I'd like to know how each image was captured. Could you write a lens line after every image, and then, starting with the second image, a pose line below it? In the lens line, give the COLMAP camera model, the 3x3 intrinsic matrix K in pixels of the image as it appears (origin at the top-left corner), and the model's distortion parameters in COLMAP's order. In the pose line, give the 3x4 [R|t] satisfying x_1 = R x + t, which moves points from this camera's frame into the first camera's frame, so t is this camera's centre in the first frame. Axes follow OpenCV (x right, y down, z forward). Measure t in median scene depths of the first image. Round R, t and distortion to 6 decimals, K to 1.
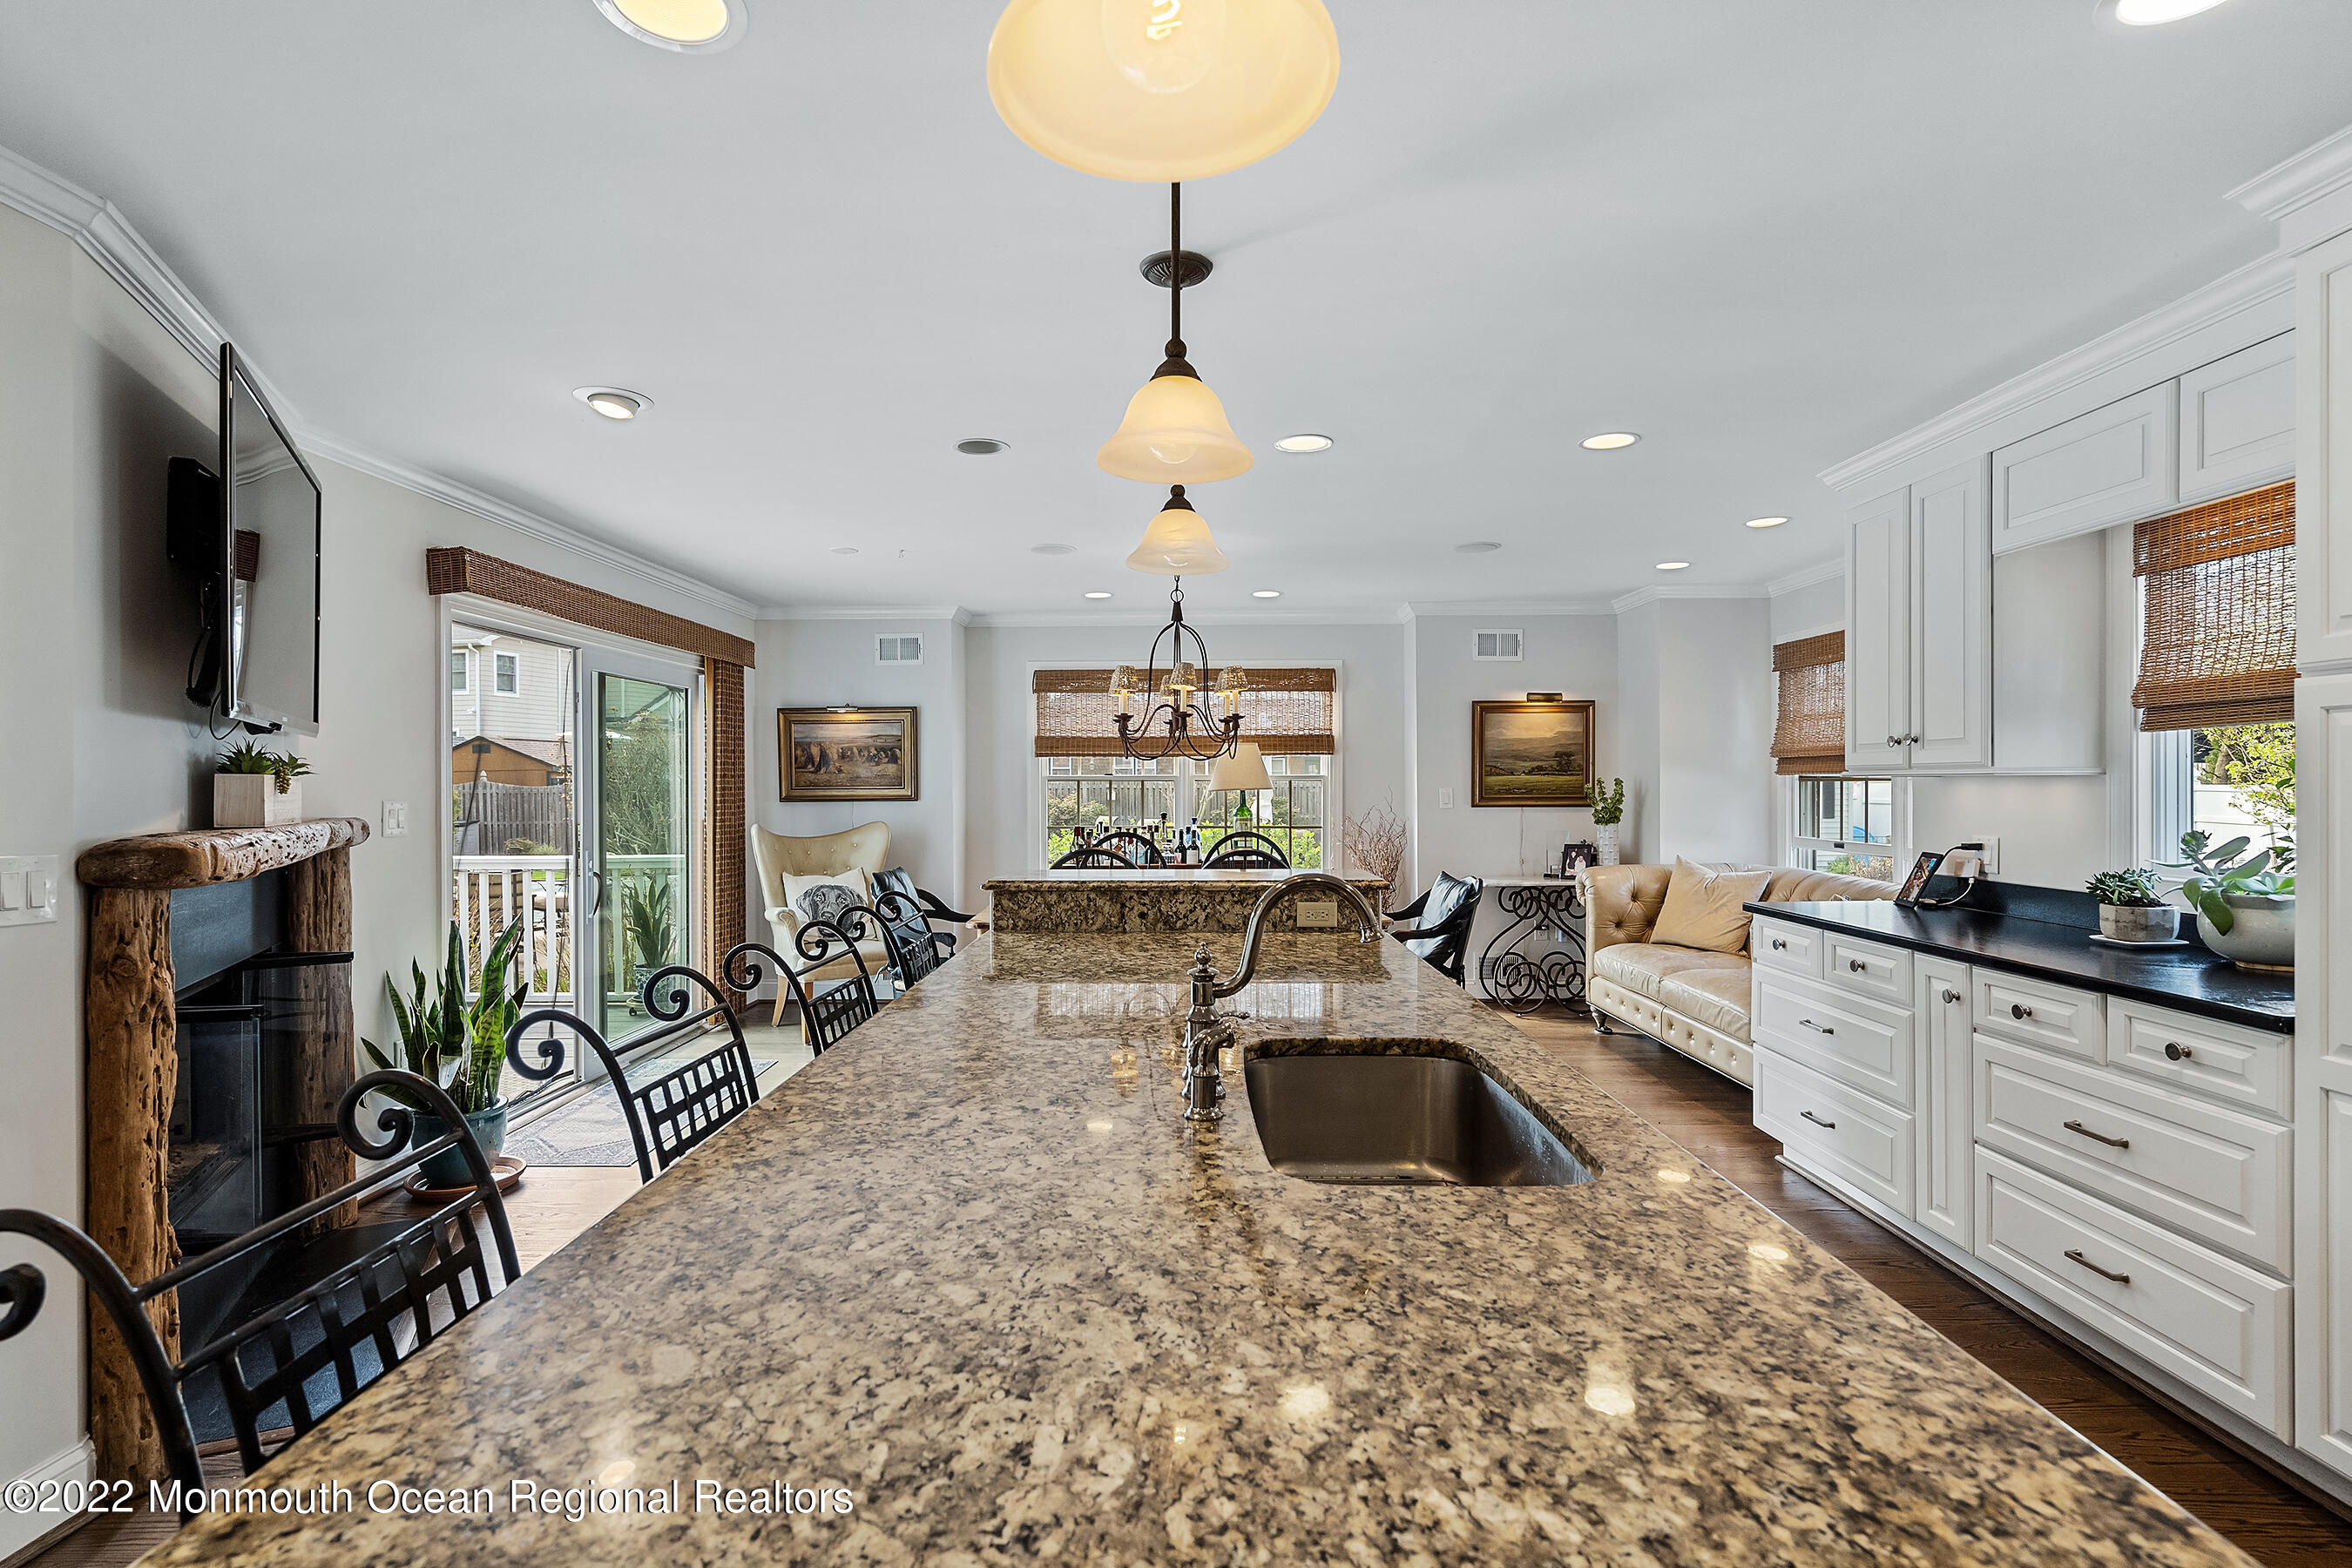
lens RADIAL K [[1157.8, 0, 1156.6], [0, 1157.8, 783.9], [0, 0, 1]] dist [0.008692, 0.000742]
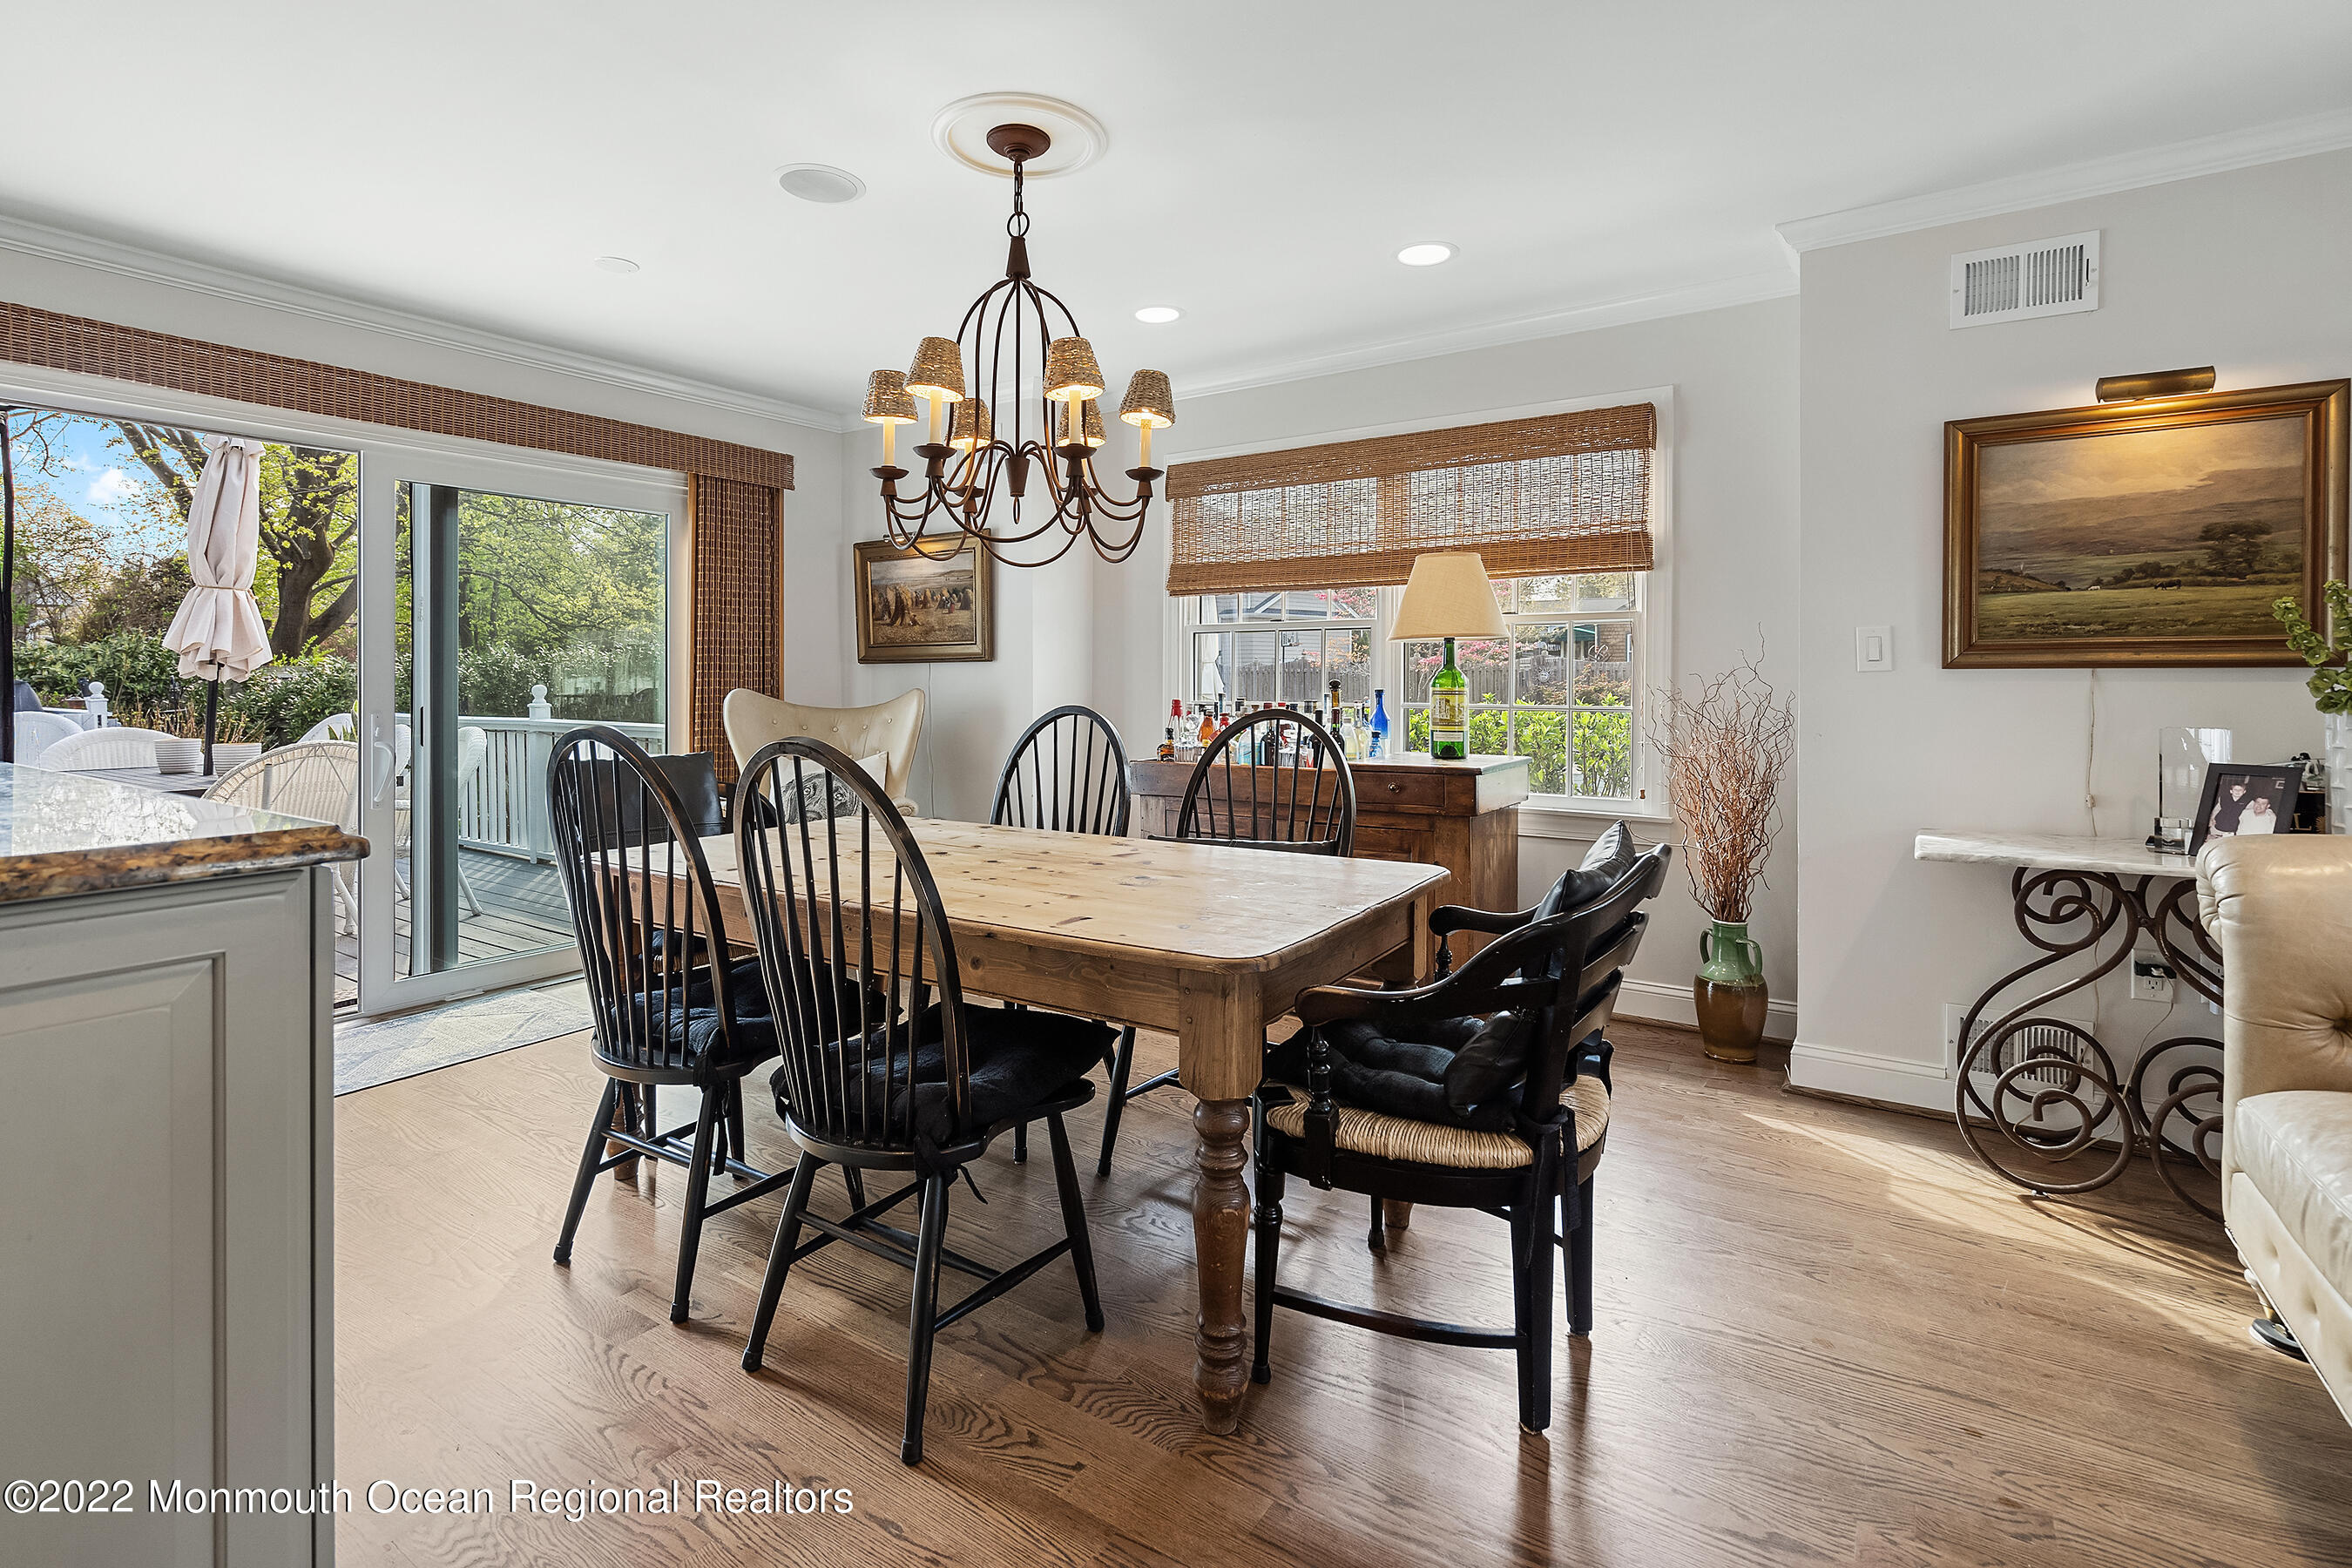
lens RADIAL K [[1101.9, 0, 1160.6], [0, 1101.9, 689.1], [0, 0, 1]] dist [0.001391, 0.001460]
pose [[0.837306, 0.008380, -0.546671, 0.265977], [-0.001099, 0.999906, 0.013645, 0.023573], [0.546734, -0.010824, 0.837237, 0.520222]]
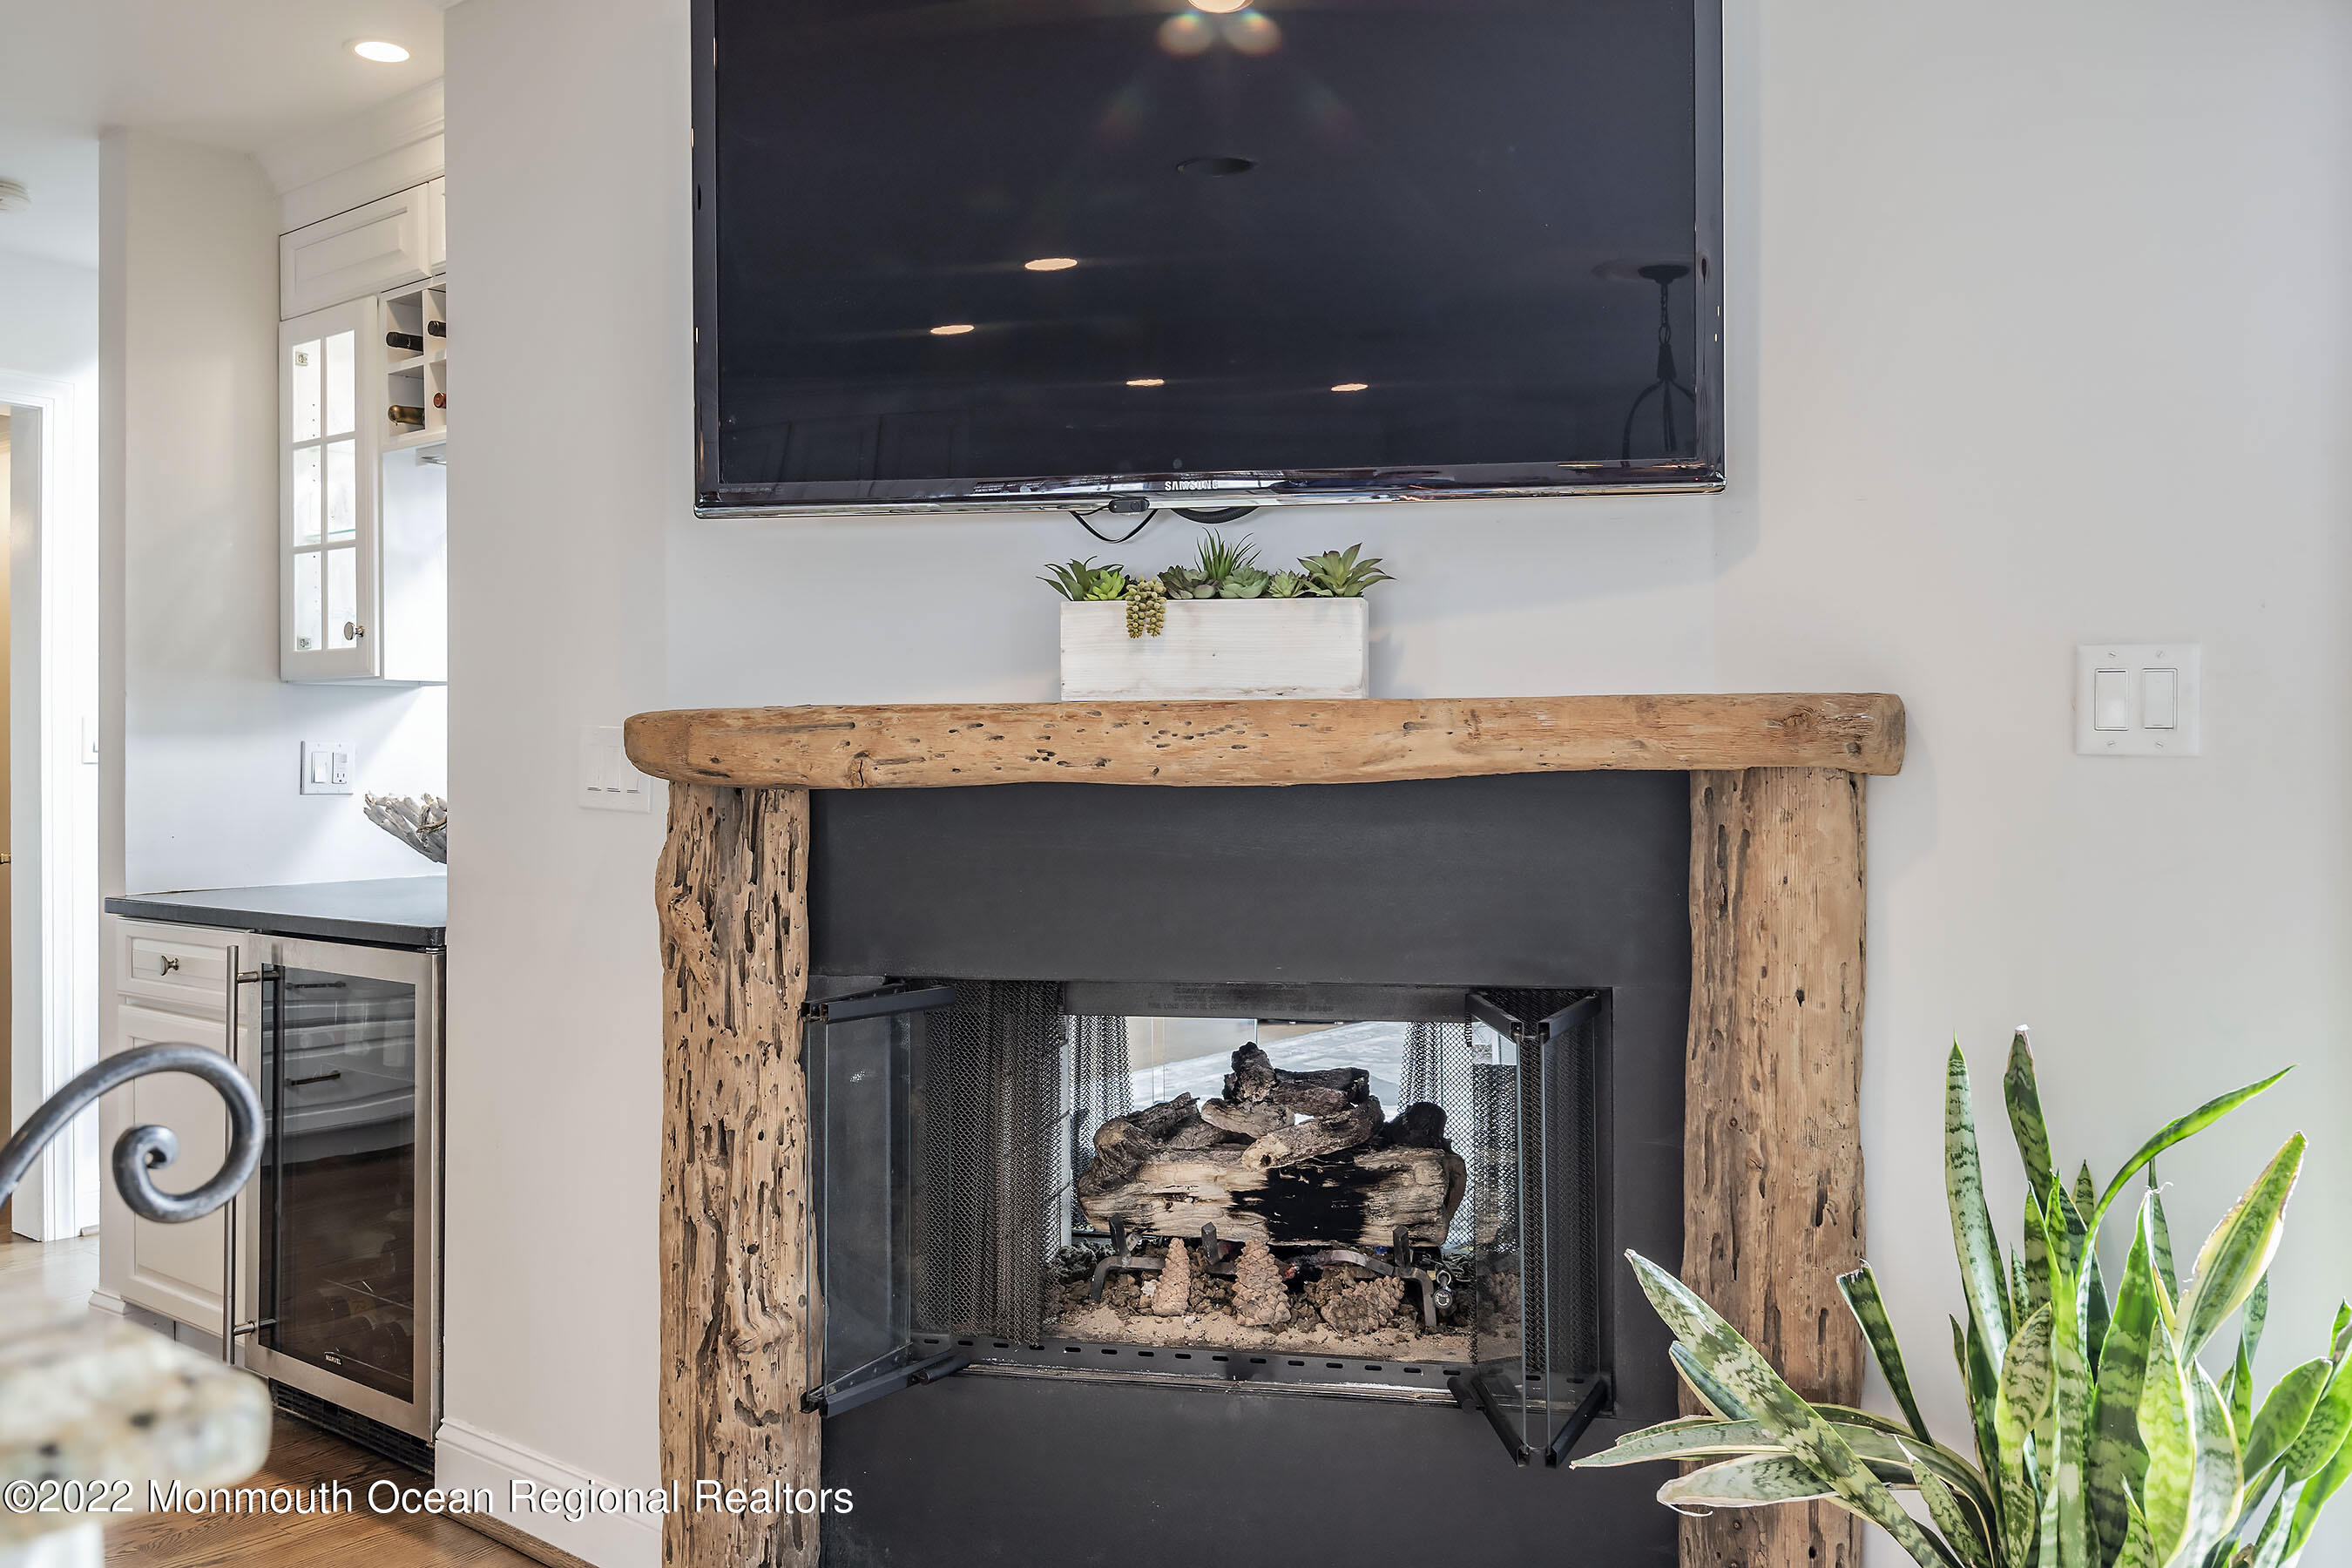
lens RADIAL K [[1896.4, 0, 1187.9], [0, 1896.4, 776.6], [0, 0, 1]] dist [0.014735, 0.004654]
pose [[-0.596125, 0.016227, -0.802728, -0.044373], [0.004648, 0.999849, 0.016760, 0.023396], [0.802878, 0.006260, -0.596110, 0.649269]]
